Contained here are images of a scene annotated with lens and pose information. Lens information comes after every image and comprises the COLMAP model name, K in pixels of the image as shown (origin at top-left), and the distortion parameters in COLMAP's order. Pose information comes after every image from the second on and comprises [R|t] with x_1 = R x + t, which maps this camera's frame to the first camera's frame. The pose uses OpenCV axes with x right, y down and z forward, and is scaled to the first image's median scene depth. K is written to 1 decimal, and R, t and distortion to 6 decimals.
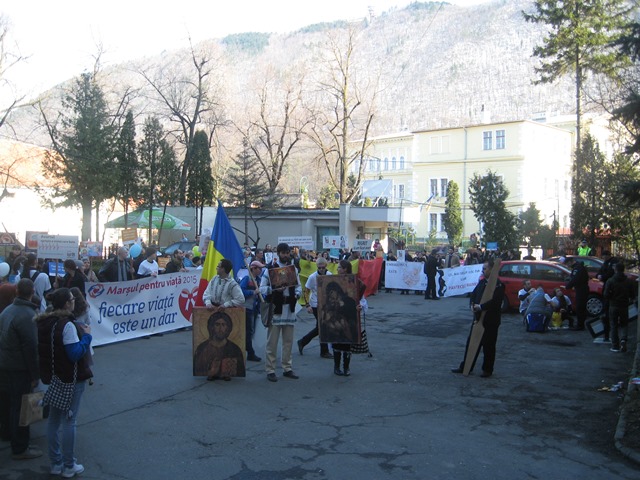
lens RADIAL K [[672.8, 0, 316.9], [0, 672.8, 235.9], [0, 0, 1]] dist [-0.140943, 0.090588]
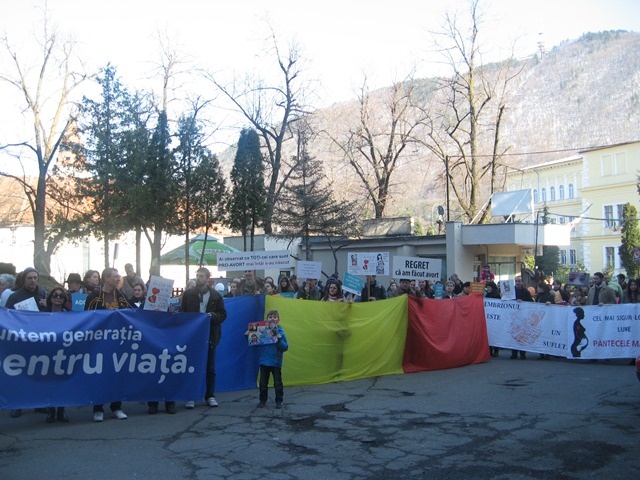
lens RADIAL K [[672.8, 0, 316.9], [0, 672.8, 235.9], [0, 0, 1]] dist [-0.140943, 0.090588]
pose [[0.965537, -0.035984, -0.257768, 0.062138], [0.017600, 0.997156, -0.073275, 0.011597], [0.259672, 0.066213, 0.963424, 0.222698]]
